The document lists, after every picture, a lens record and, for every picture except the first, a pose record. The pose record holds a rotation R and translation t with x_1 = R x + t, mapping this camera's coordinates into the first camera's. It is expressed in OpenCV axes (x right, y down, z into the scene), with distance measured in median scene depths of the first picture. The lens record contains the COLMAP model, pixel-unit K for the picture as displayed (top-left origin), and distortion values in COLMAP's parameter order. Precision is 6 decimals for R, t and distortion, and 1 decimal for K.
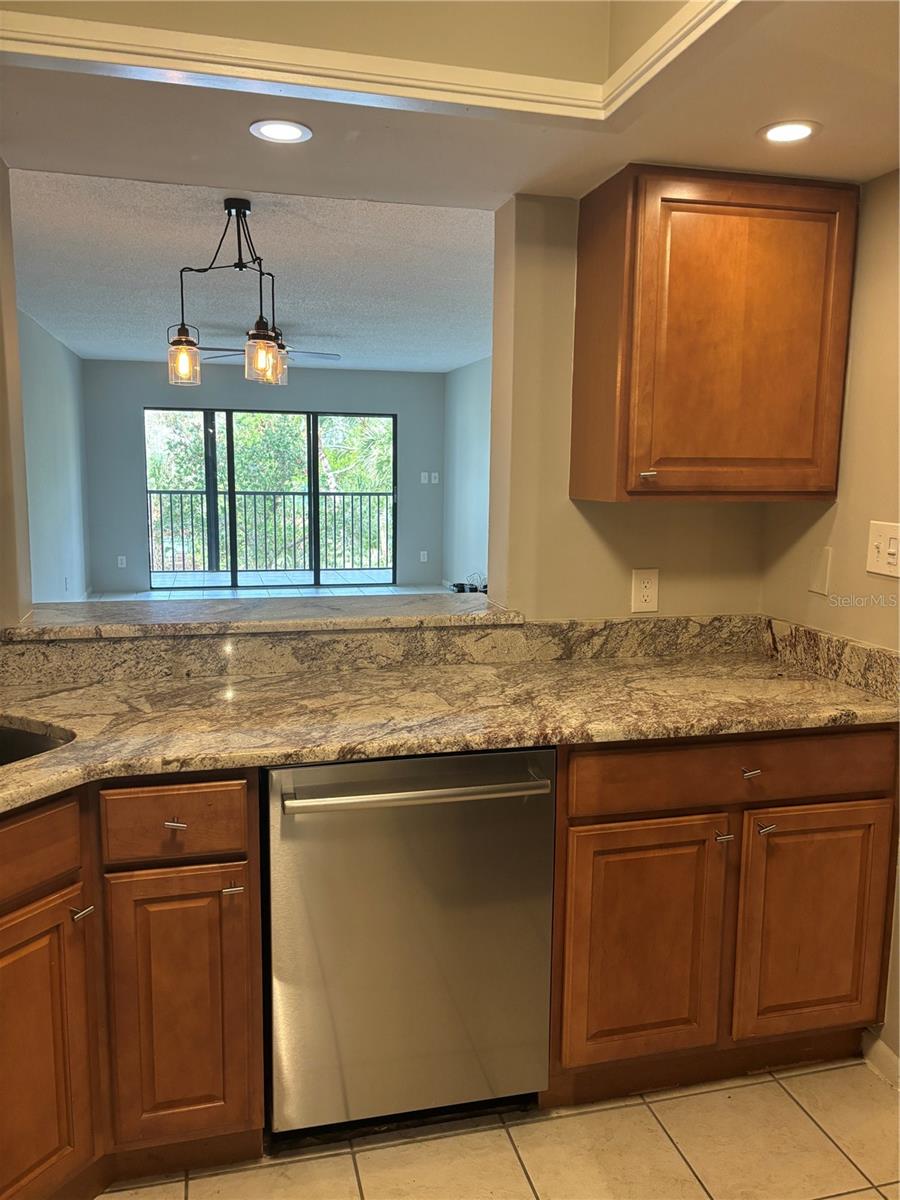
lens RADIAL K [[910.1, 0, 451.5], [0, 910.1, 590.6], [0, 0, 1]] dist [0.071552, -0.101481]
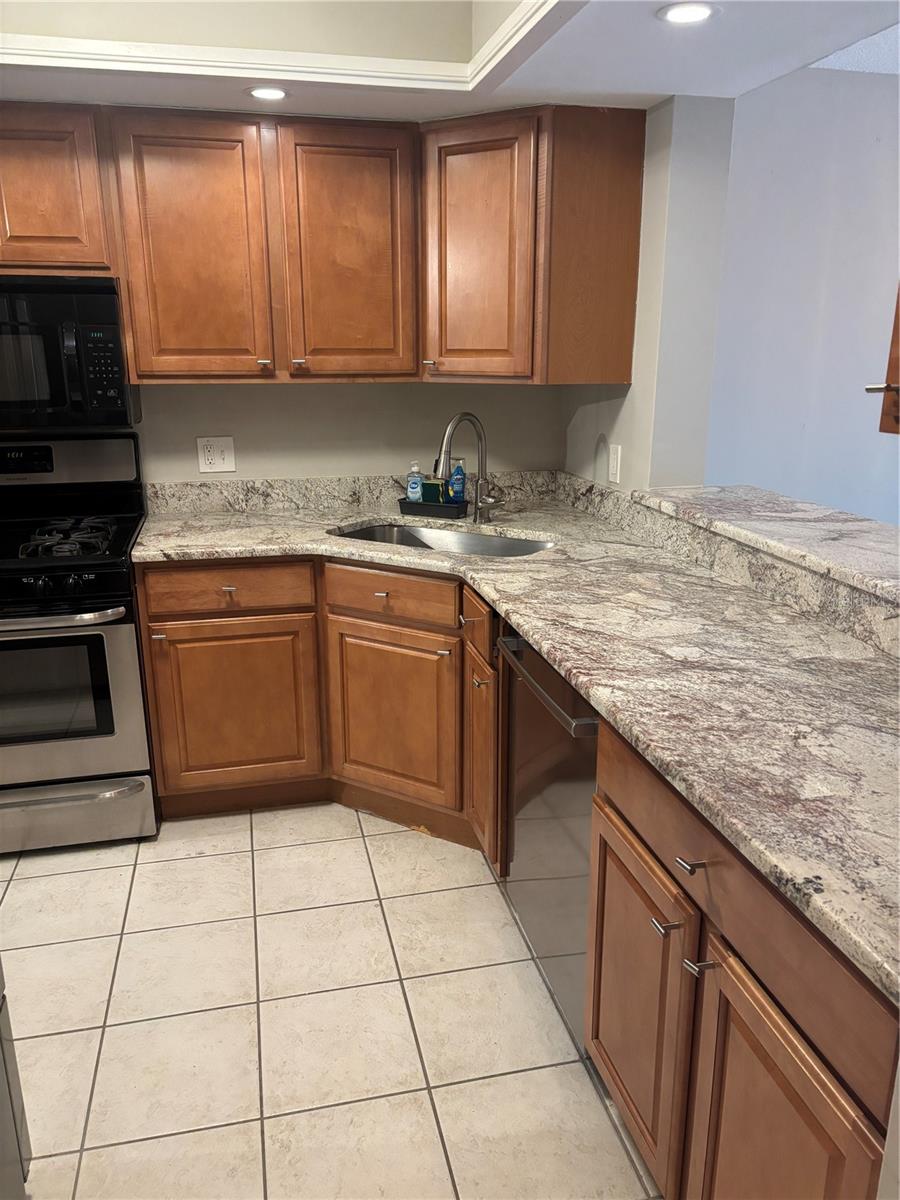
lens RADIAL K [[915.6, 0, 451.5], [0, 915.6, 592.8], [0, 0, 1]] dist [0.024009, -0.003206]
pose [[-0.030105, 0.250556, -0.967634, 0.834684], [-0.136580, 0.957962, 0.252301, -0.114453], [0.990172, 0.139755, 0.005381, 0.742195]]
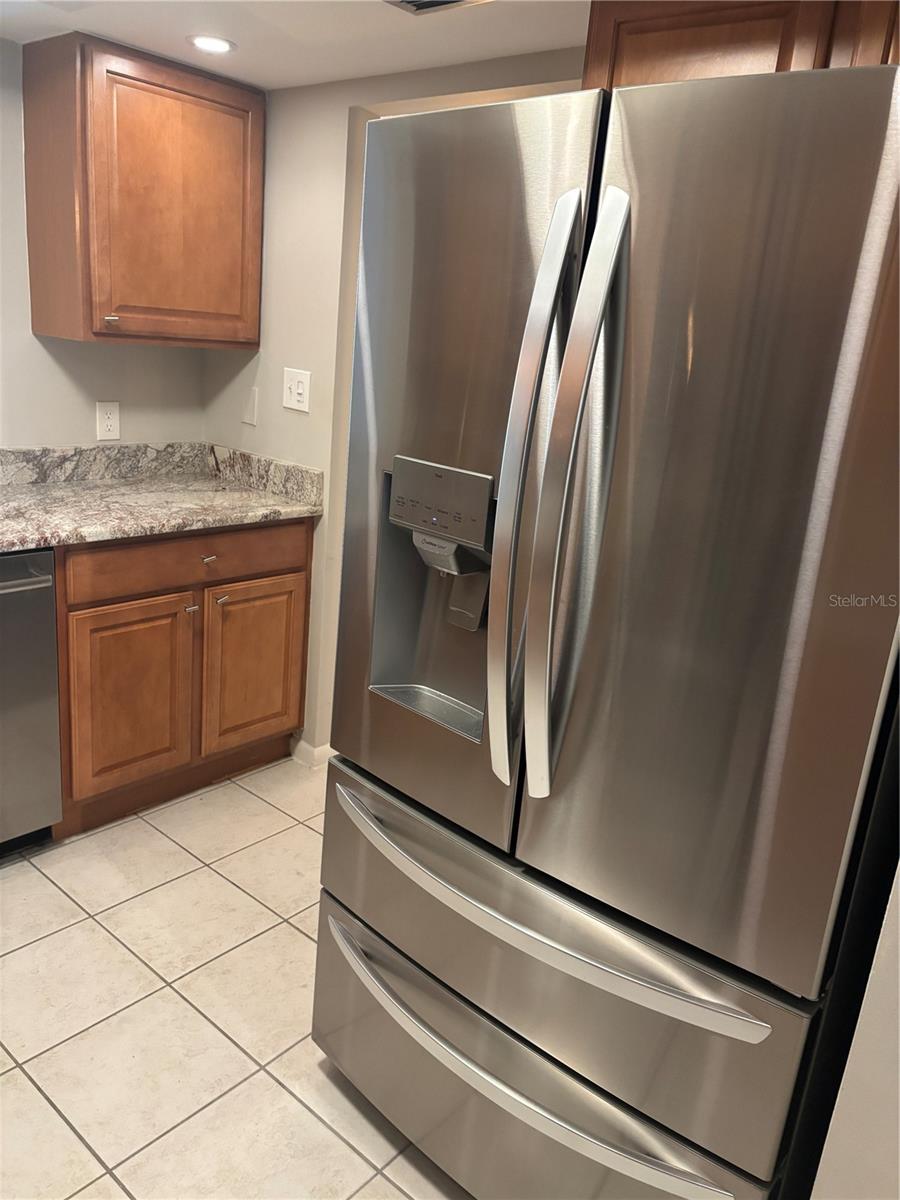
lens RADIAL K [[915.6, 0, 451.5], [0, 915.6, 592.8], [0, 0, 1]] dist [0.024009, -0.003206]
pose [[0.820268, -0.097695, 0.563574, -0.127646], [-0.000574, 0.985164, 0.171614, 0.016731], [-0.571979, -0.141093, 0.808043, -0.259267]]
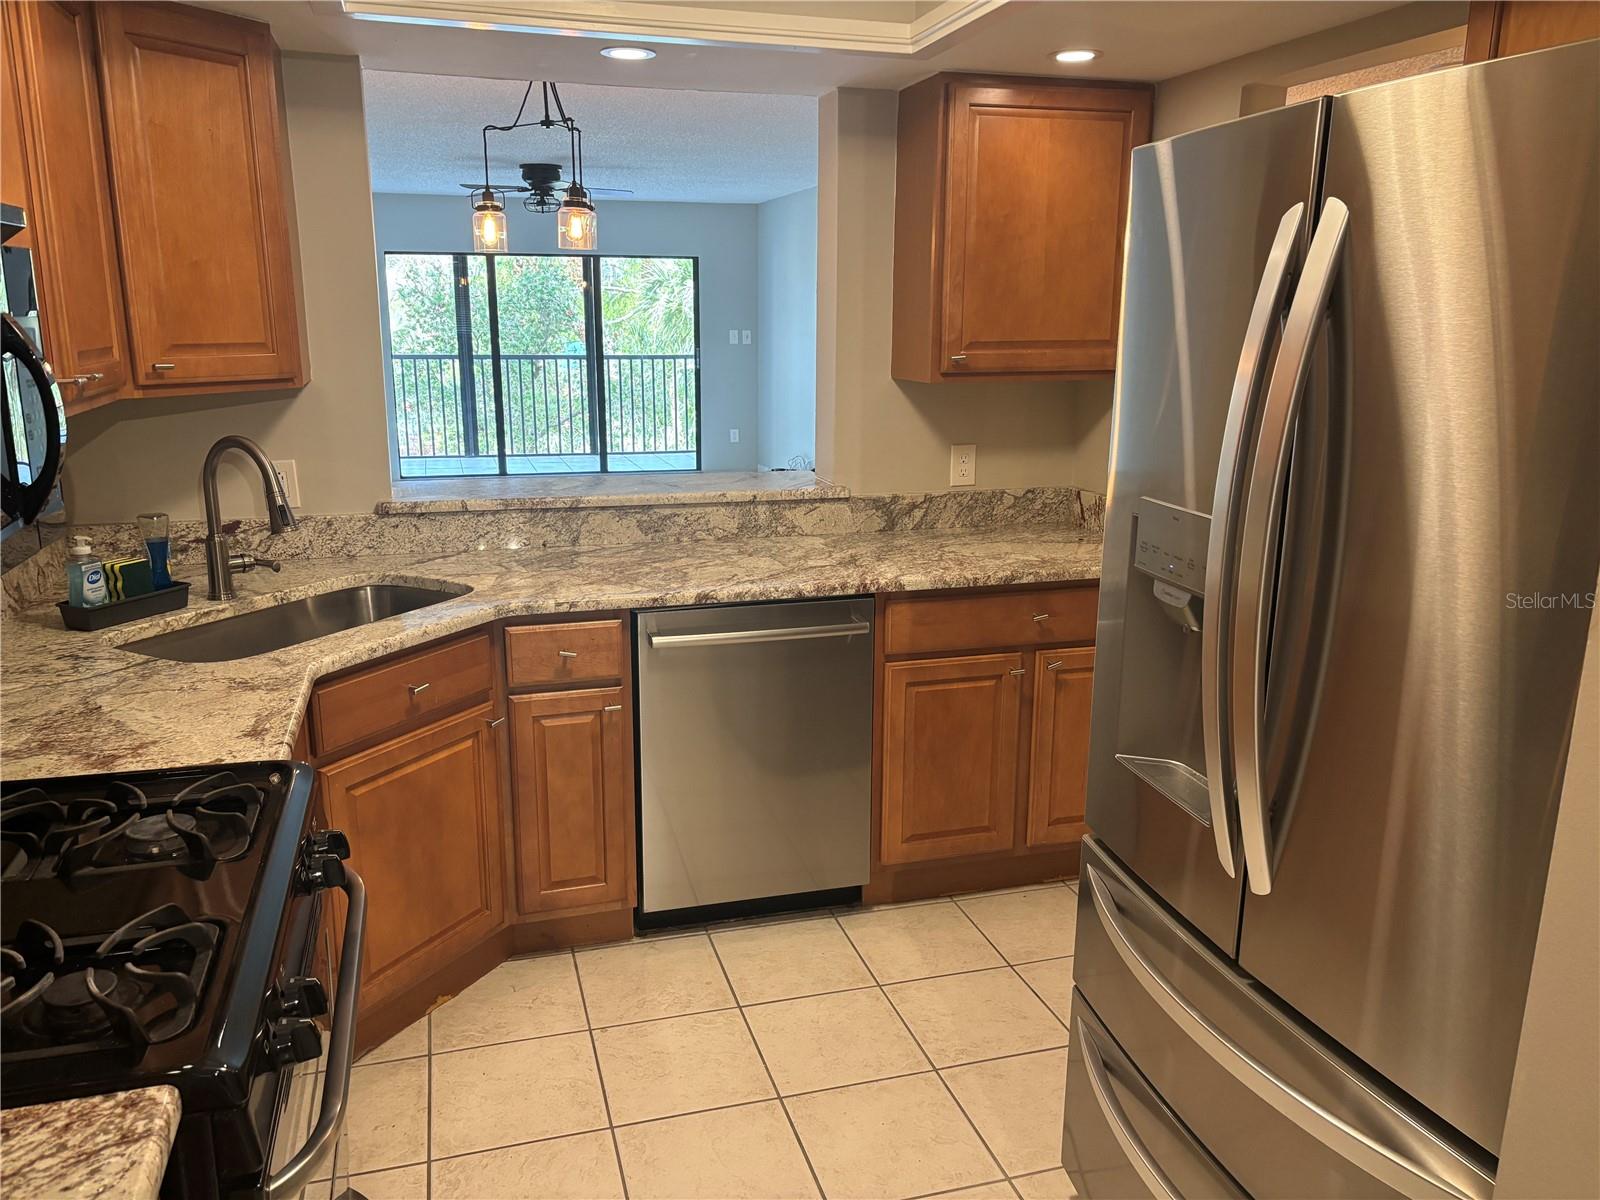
lens RADIAL K [[1213.5, 0, 800.0], [0, 1213.5, 600.0], [0, 0, 1]] dist [0.071552, -0.101481]
pose [[0.999515, -0.013898, 0.027851, -0.023047], [0.011134, 0.995218, 0.097039, 0.019653], [-0.029066, -0.096682, 0.994891, -0.495620]]
